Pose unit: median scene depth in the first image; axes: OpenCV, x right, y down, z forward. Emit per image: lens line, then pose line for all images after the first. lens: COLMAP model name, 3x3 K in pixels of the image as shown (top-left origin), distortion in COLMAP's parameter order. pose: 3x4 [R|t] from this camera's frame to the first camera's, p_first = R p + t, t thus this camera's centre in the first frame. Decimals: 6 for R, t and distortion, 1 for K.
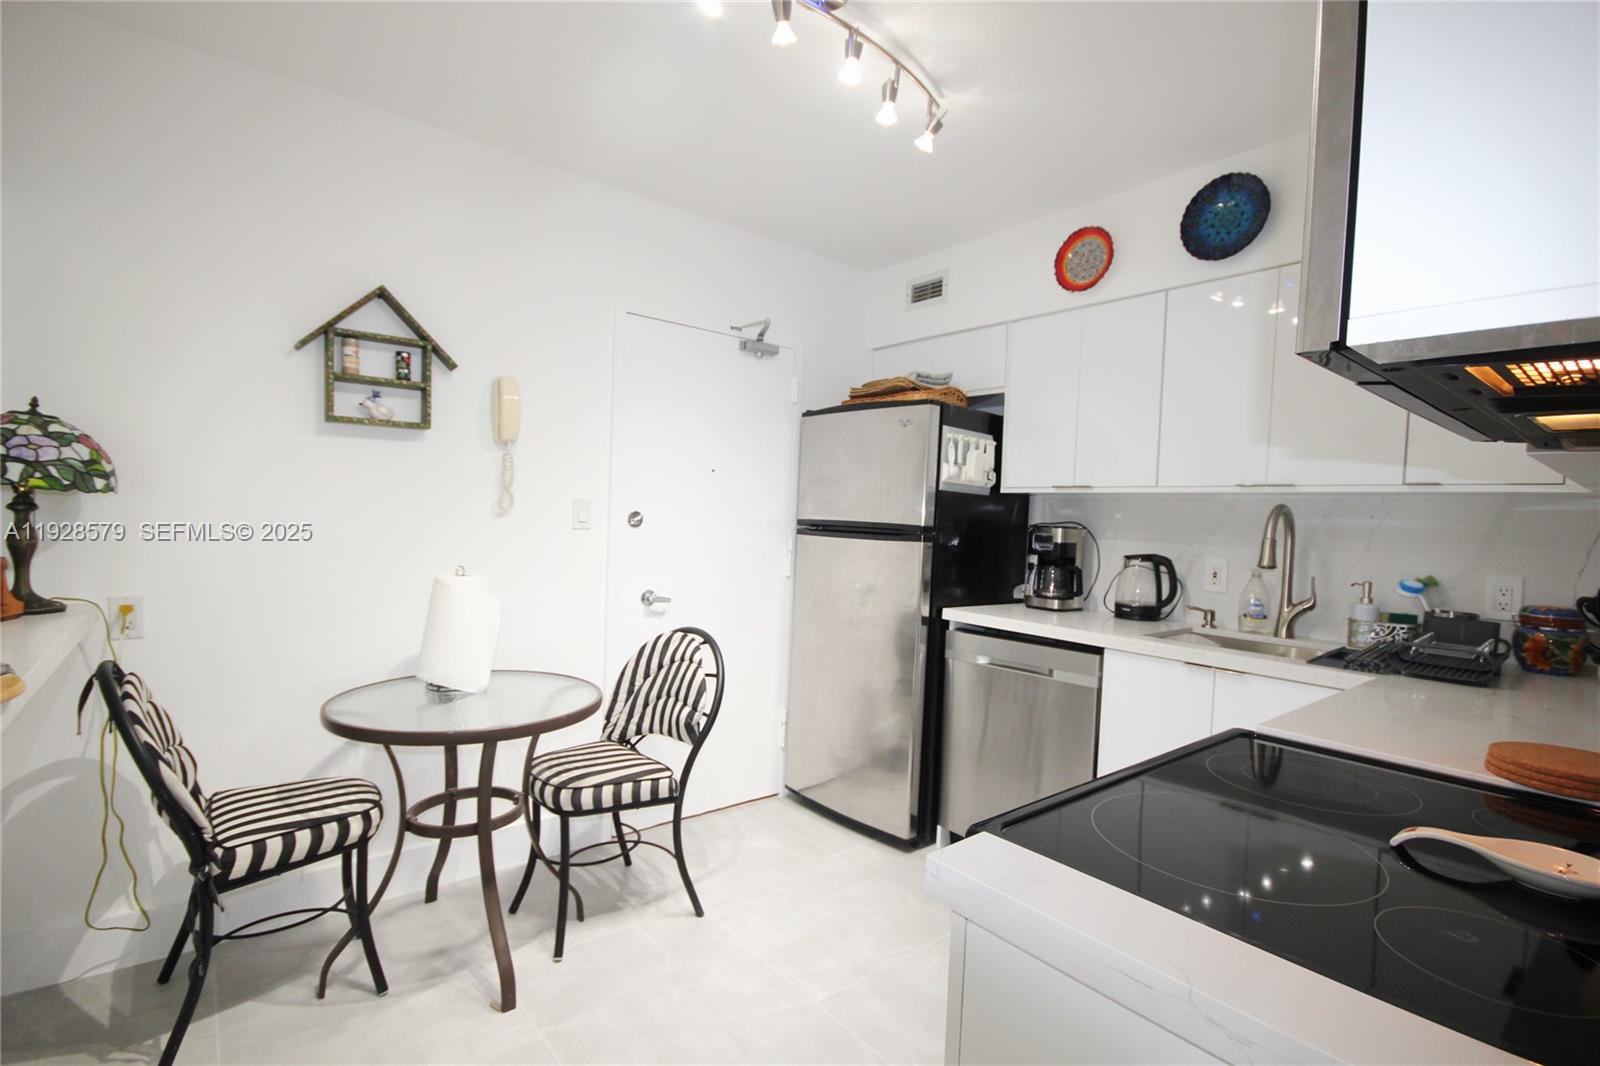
lens RADIAL K [[737.8, 0, 807.8], [0, 737.8, 541.7], [0, 0, 1]] dist [0.004355, -0.010250]
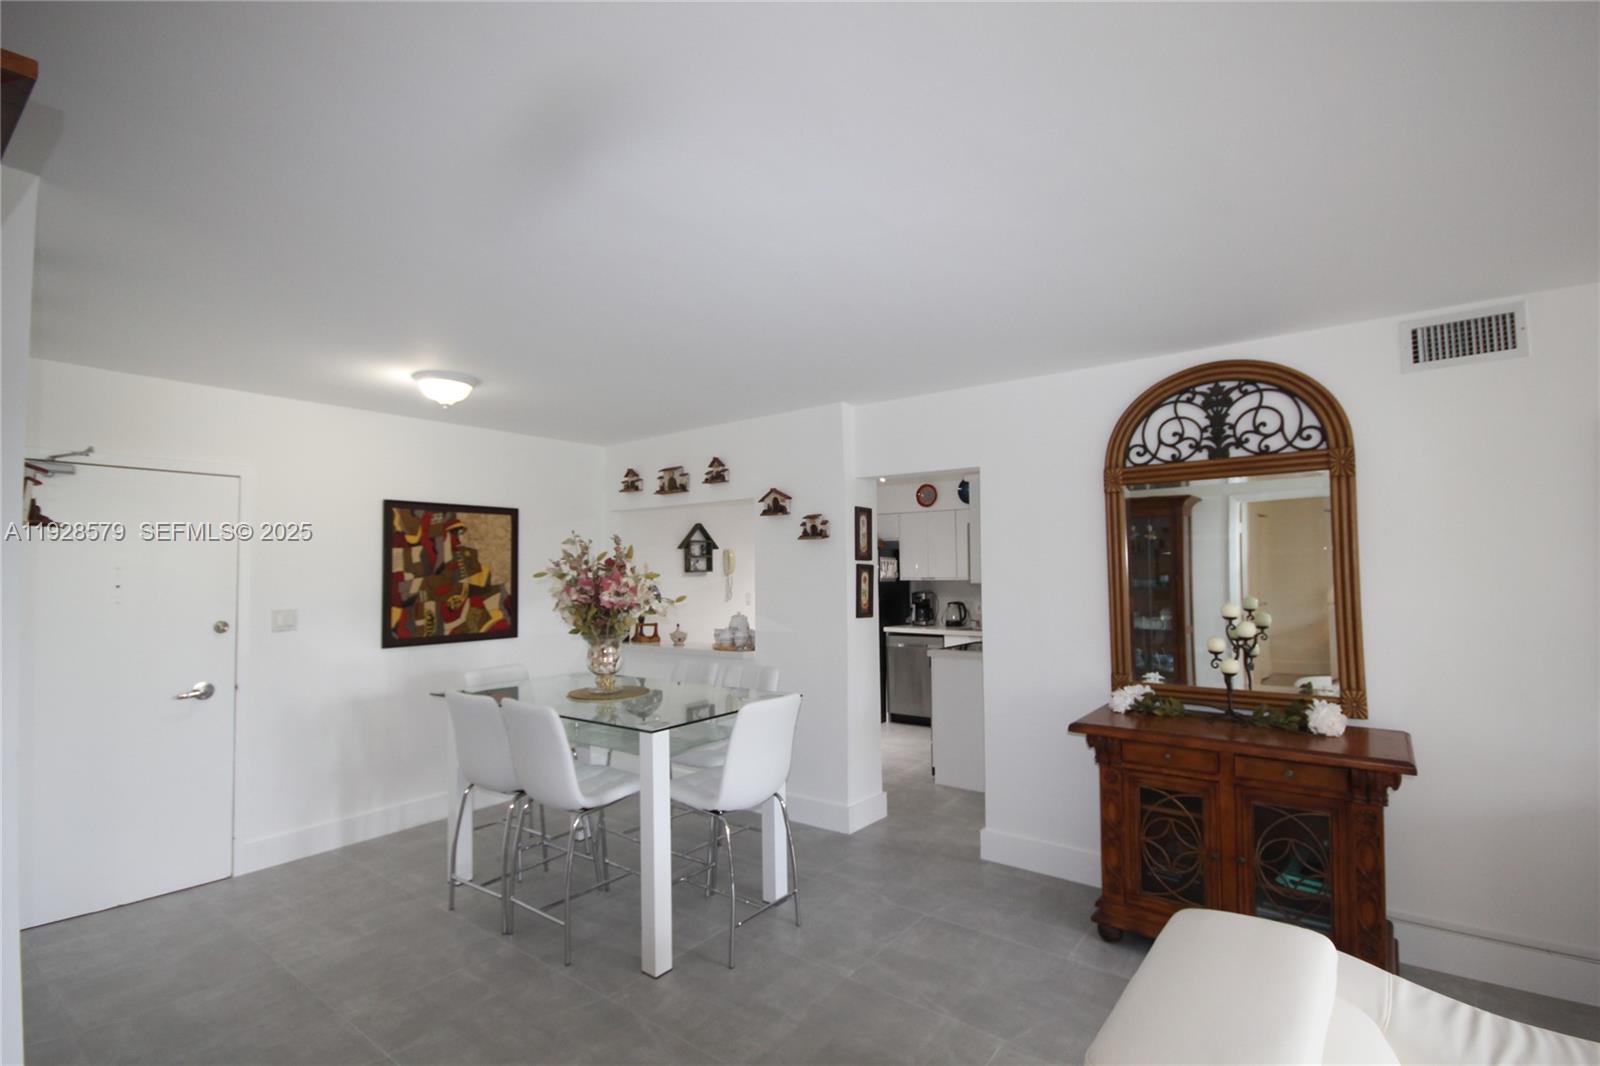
lens RADIAL K [[737.8, 0, 793.1], [0, 737.8, 538.4], [0, 0, 1]] dist [0.004355, -0.010250]
pose [[0.979710, -0.037561, 0.196871, -0.642805], [0.052984, 0.995874, -0.073669, -0.046698], [-0.193291, 0.082605, 0.977658, -1.537241]]
